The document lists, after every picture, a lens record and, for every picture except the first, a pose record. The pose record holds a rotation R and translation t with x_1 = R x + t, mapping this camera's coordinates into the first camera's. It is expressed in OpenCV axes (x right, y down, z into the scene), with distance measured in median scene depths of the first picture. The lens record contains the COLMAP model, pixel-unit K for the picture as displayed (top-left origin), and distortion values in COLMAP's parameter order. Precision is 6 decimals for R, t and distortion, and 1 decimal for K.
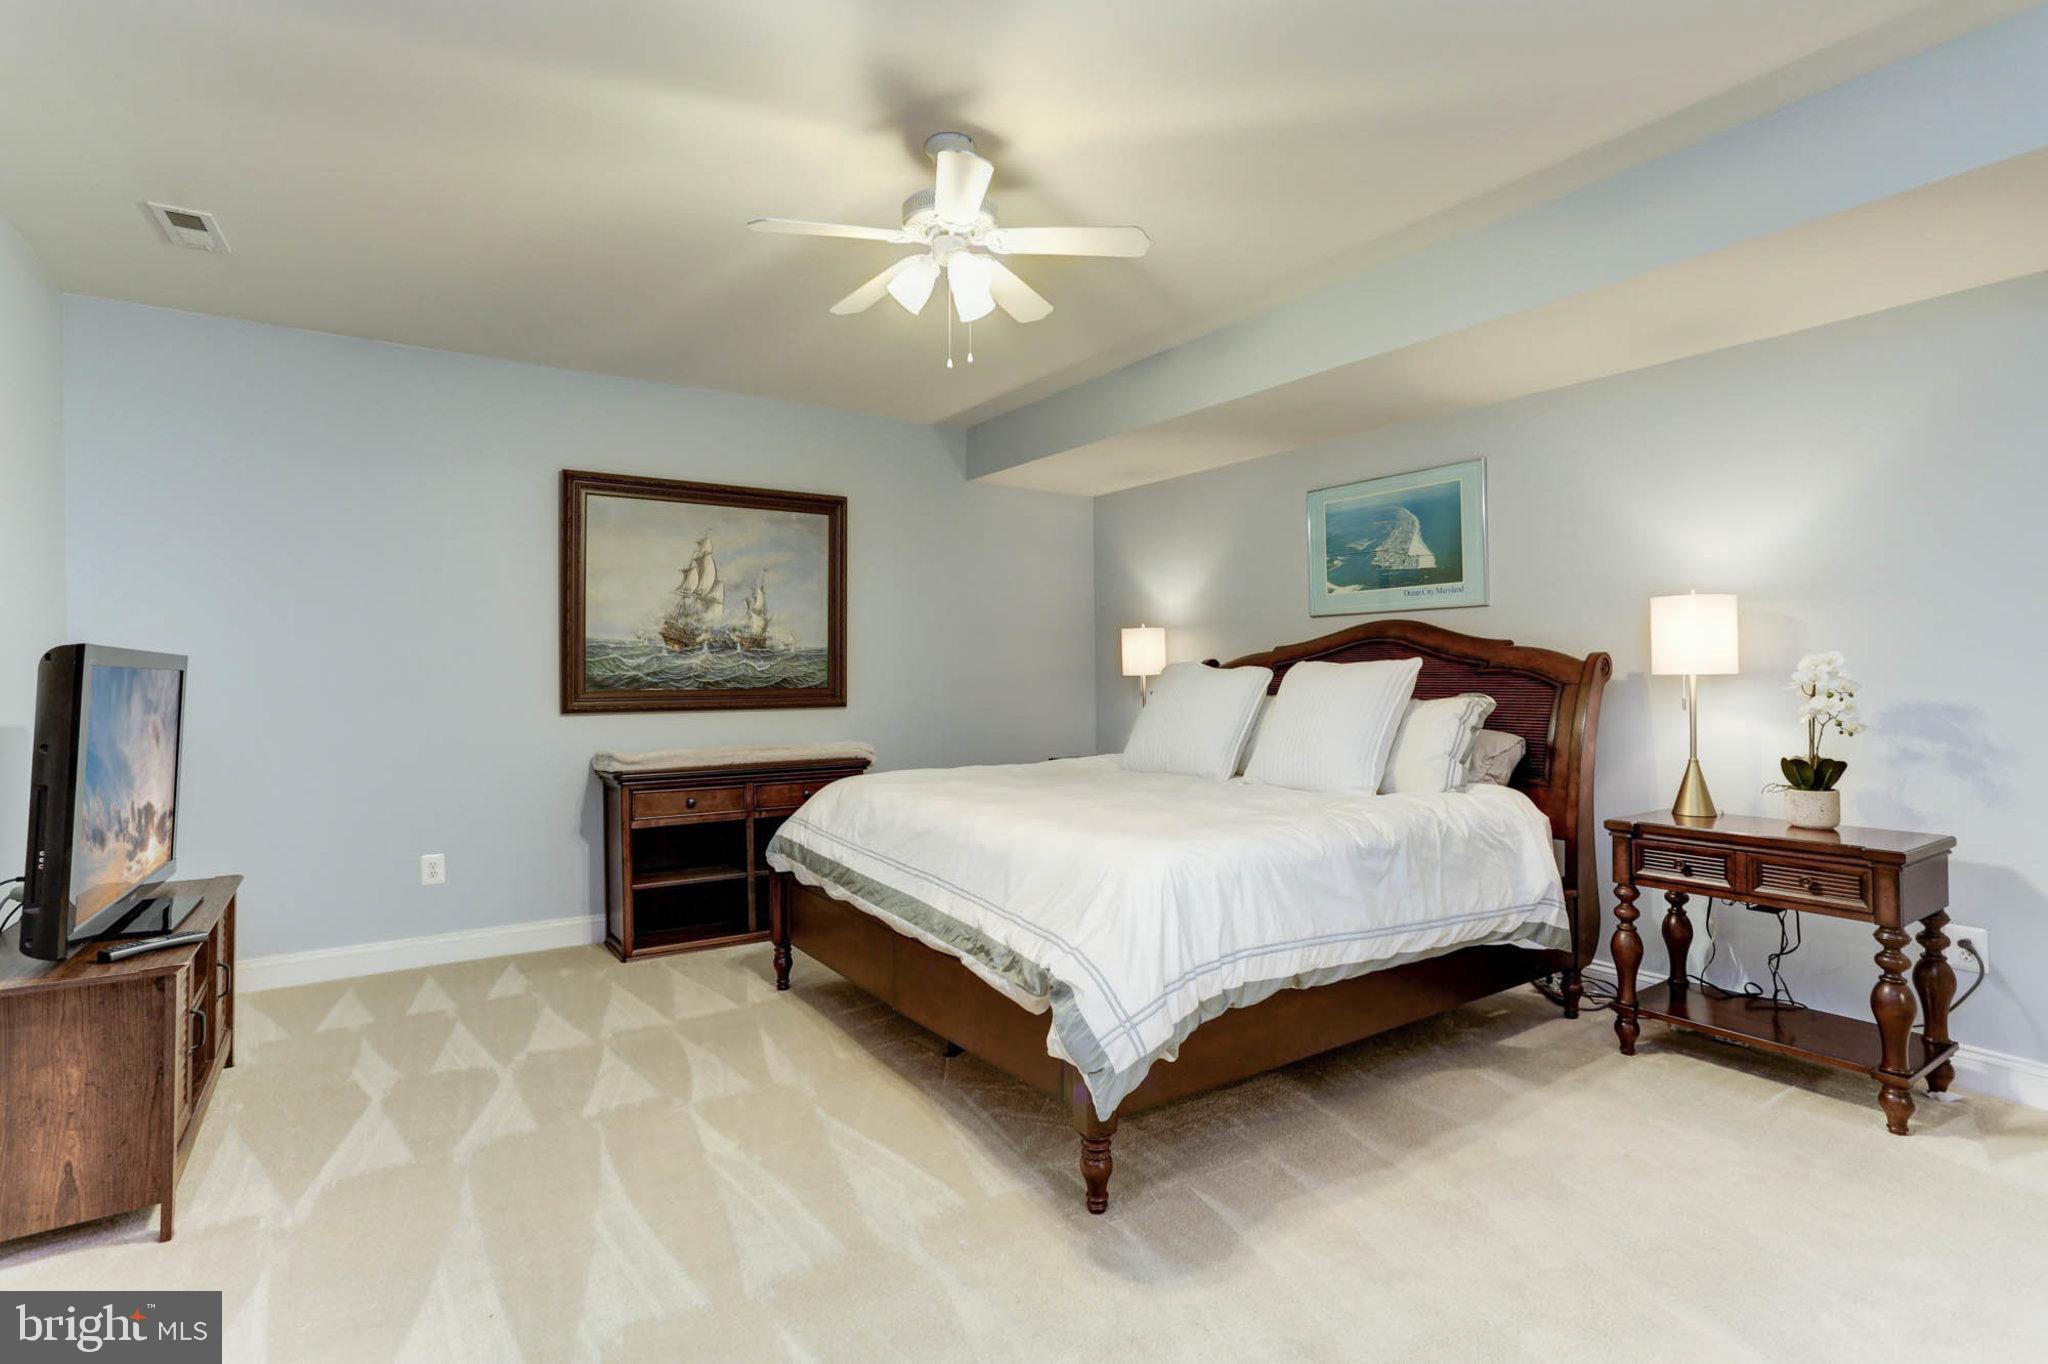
lens RADIAL K [[1018.2, 0, 1024.1], [0, 1018.2, 656.1], [0, 0, 1]] dist [-0.065516, 0.048137]
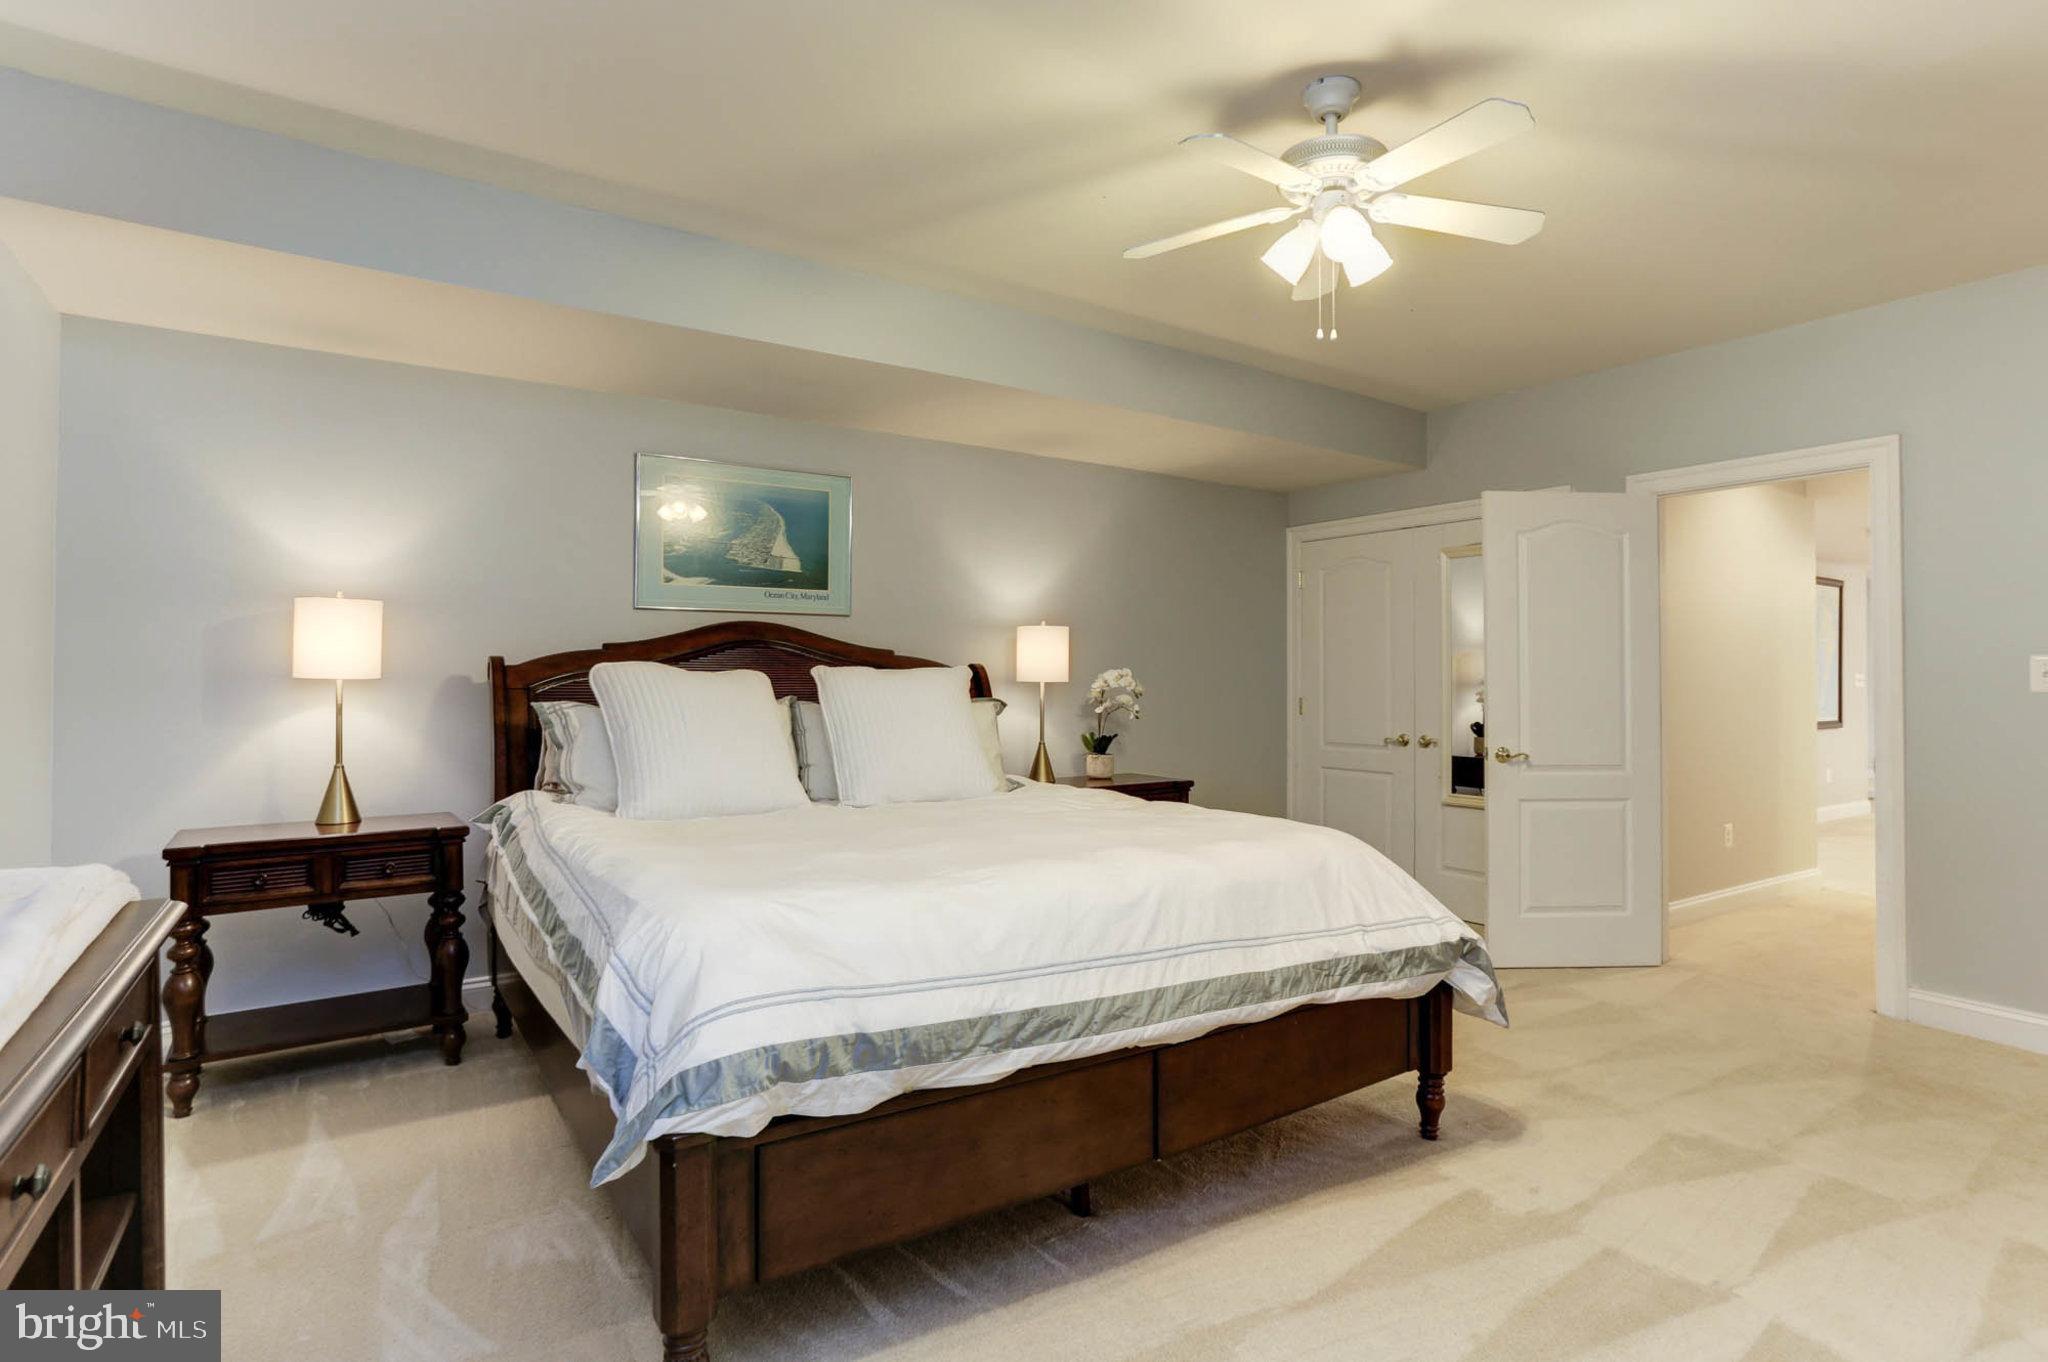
lens RADIAL K [[1001.4, 0, 1021.9], [0, 1001.4, 659.2], [0, 0, 1]] dist [-0.023211, 0.000777]
pose [[0.019340, 0.016915, 0.999670, -0.519150], [-0.024666, 0.999561, -0.016436, 0.008376], [-0.999509, -0.024340, 0.019749, 0.679688]]
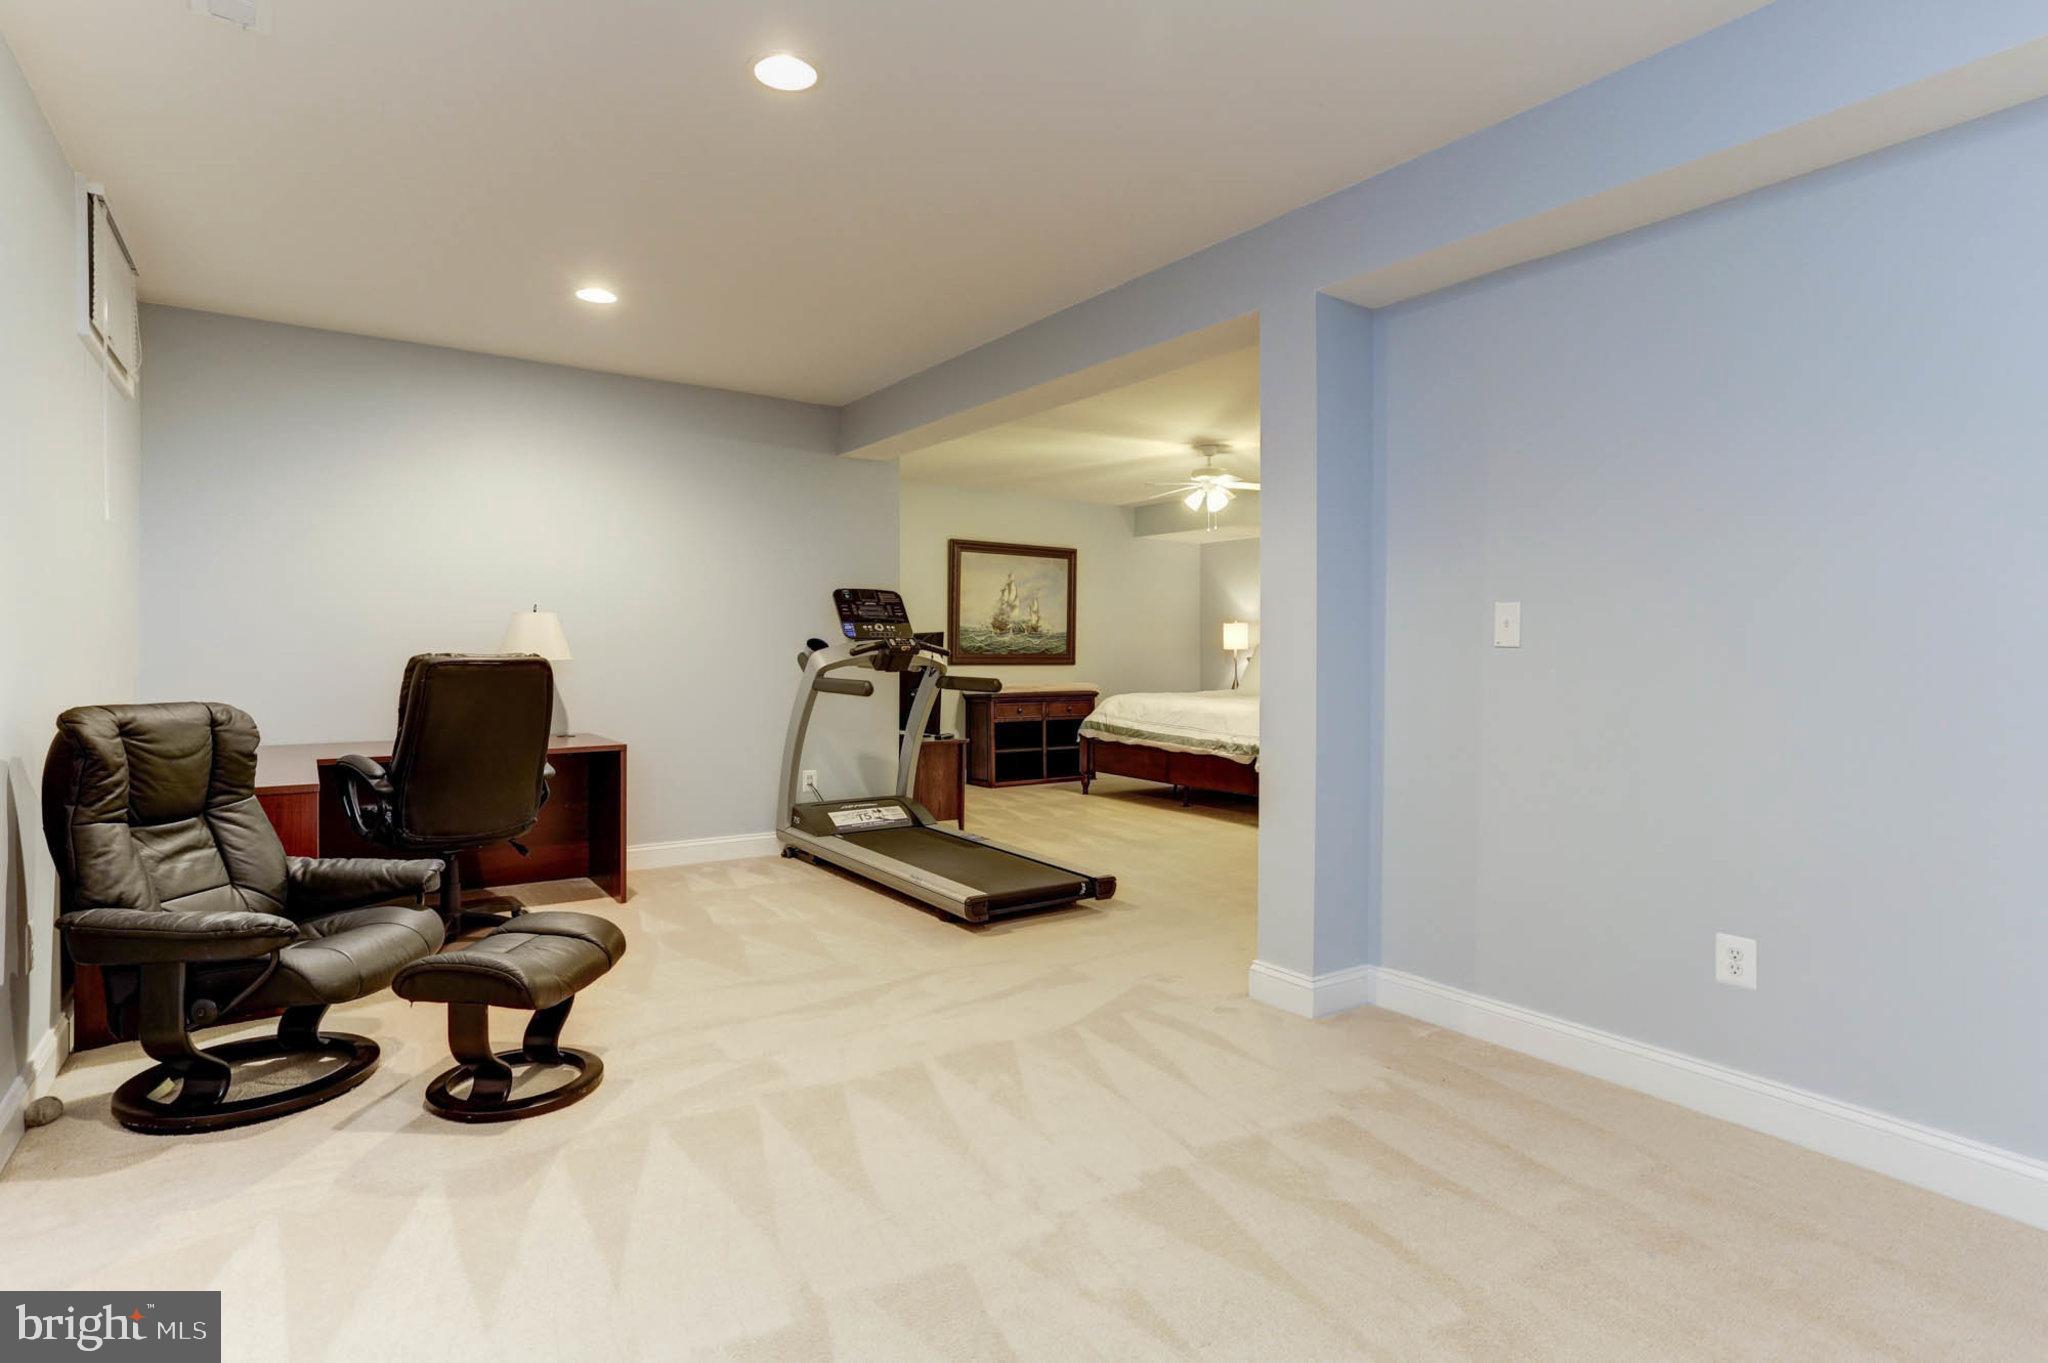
lens RADIAL K [[1018.2, 0, 1024.1], [0, 1018.2, 655.6], [0, 0, 1]] dist [-0.065516, 0.048137]
pose [[0.999842, 0.012458, 0.012668, -0.316439], [-0.012725, 0.999693, 0.021255, -0.004161], [-0.012399, -0.021413, 0.999694, -0.894790]]
